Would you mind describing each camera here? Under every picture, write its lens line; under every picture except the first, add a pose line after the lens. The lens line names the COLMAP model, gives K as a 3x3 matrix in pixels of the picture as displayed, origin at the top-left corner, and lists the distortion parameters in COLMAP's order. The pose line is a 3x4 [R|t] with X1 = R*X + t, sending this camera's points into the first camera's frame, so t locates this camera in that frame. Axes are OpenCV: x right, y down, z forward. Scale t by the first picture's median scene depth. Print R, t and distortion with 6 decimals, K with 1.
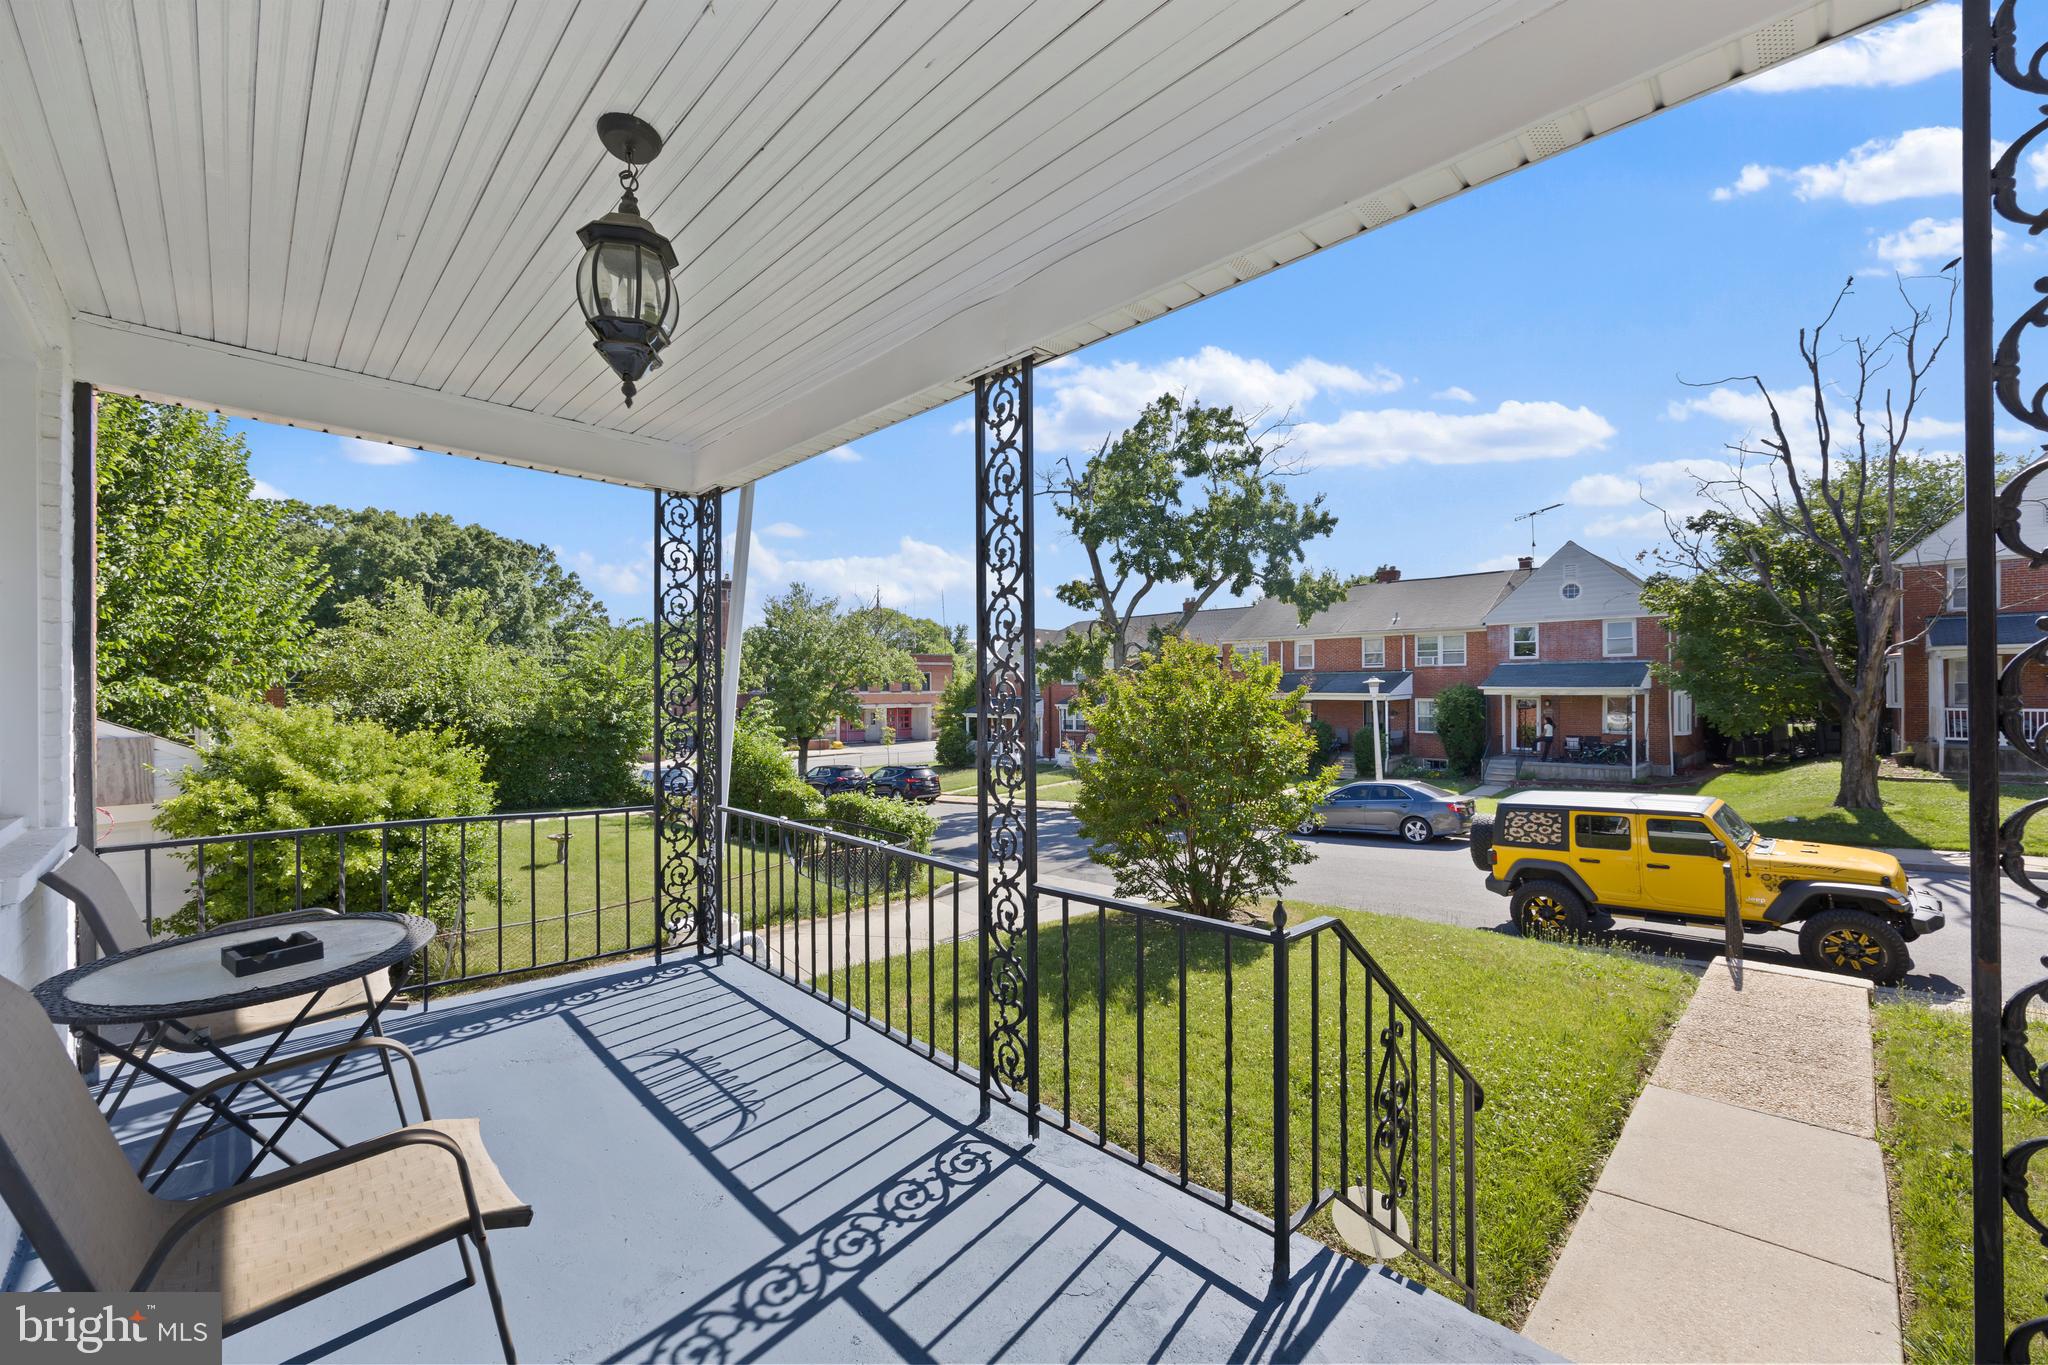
lens RADIAL K [[834.7, 0, 1038.9], [0, 834.7, 686.8], [0, 0, 1]] dist [-0.005186, 0.000898]
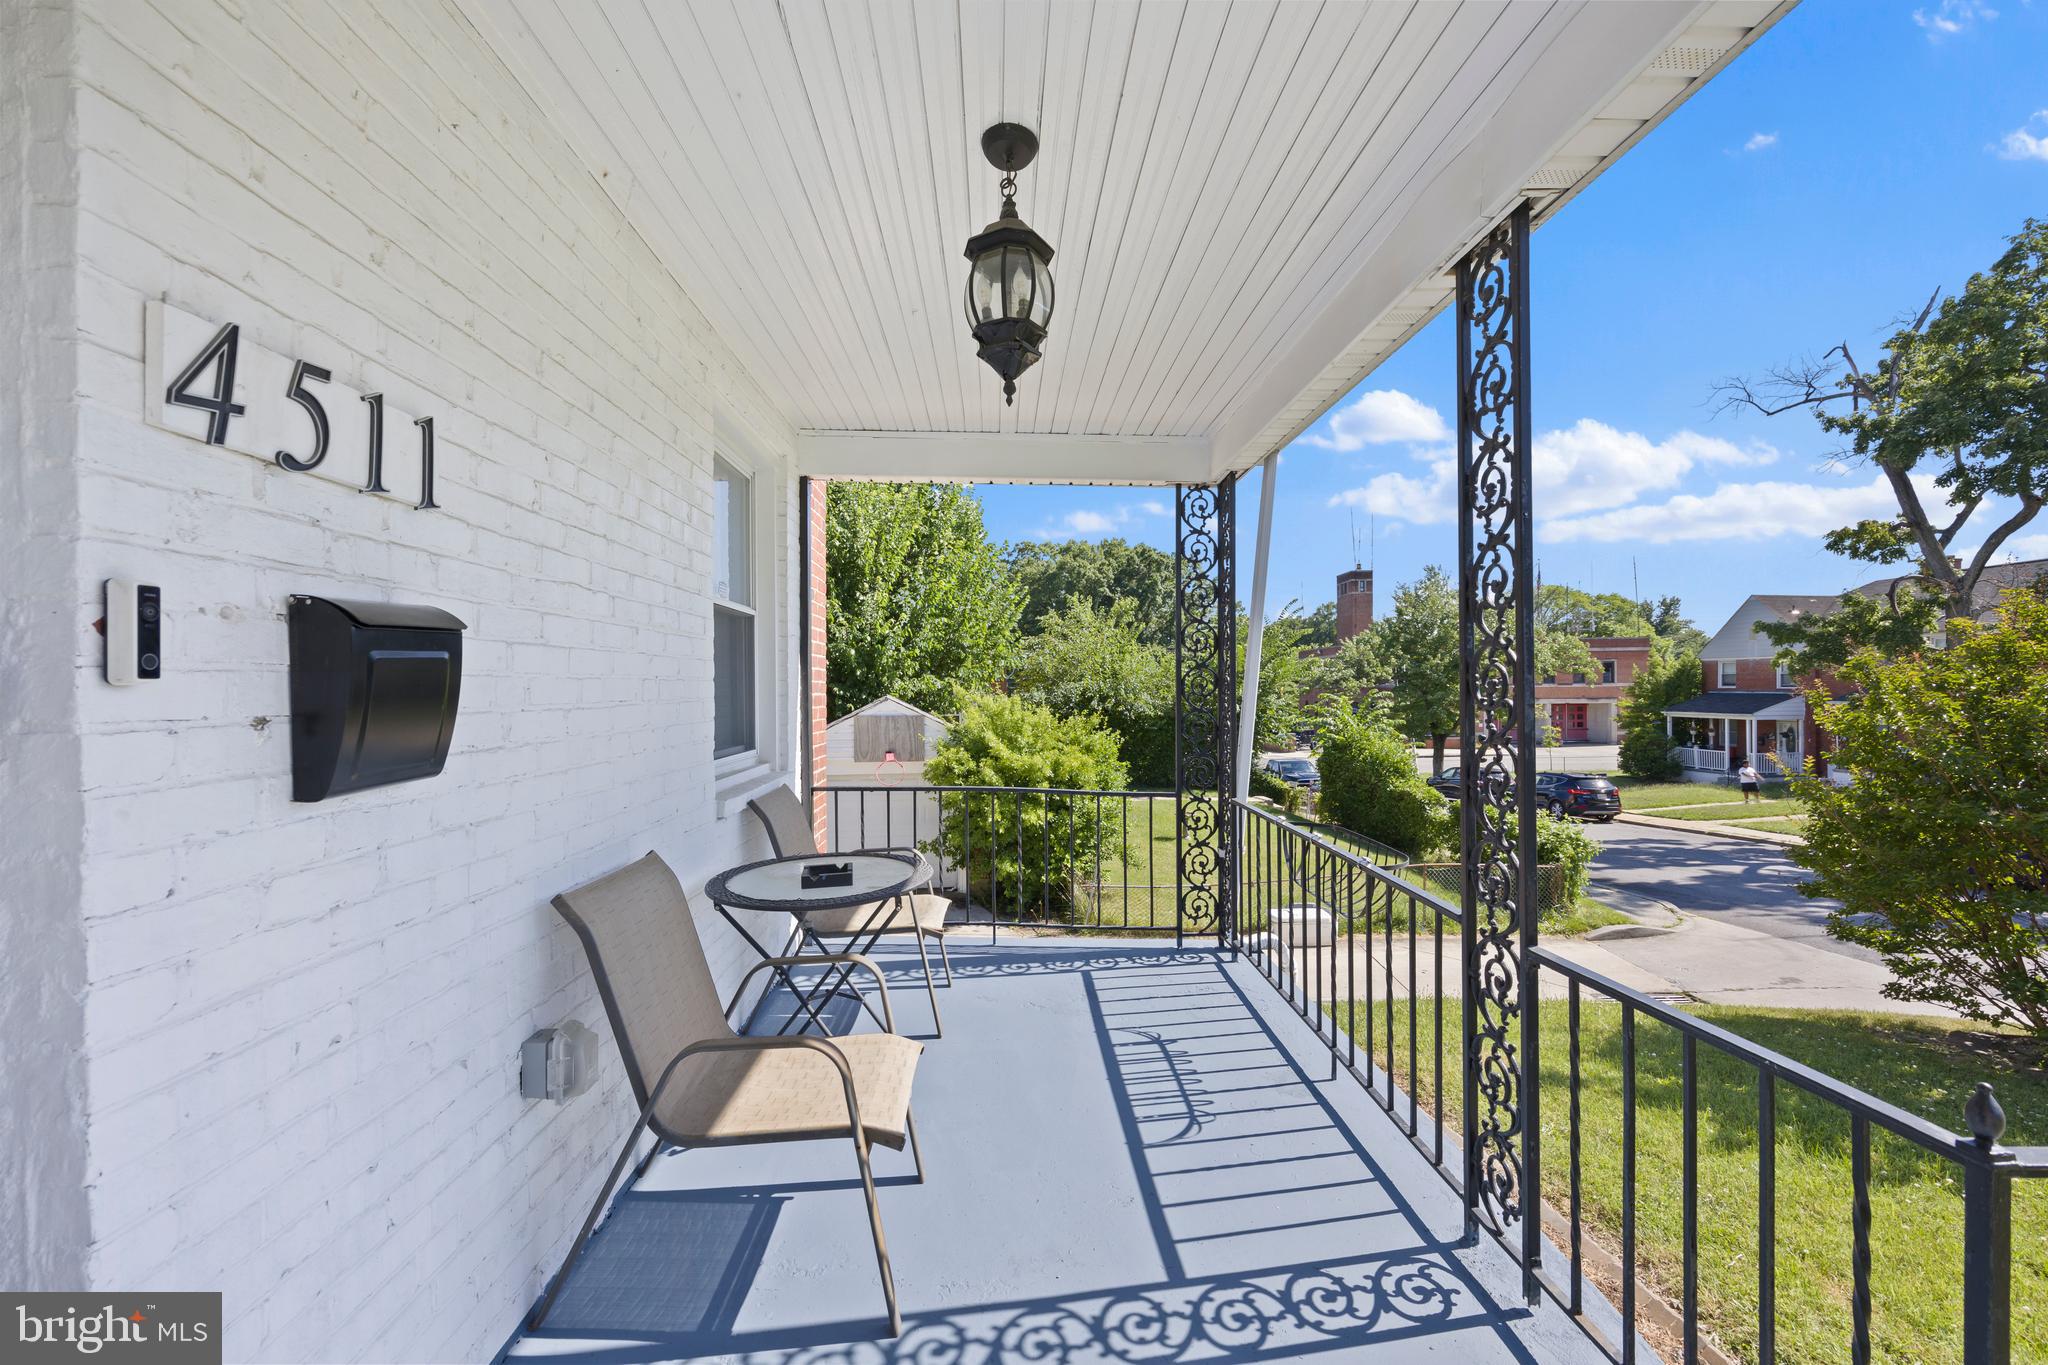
lens RADIAL K [[834.7, 0, 1008.8], [0, 834.7, 686.0], [0, 0, 1]] dist [-0.005186, 0.000898]
pose [[0.715041, -0.000845, -0.699082, 0.107882], [0.005947, 0.999970, 0.004874, 0.004449], [0.699057, -0.007643, 0.715025, 0.114668]]
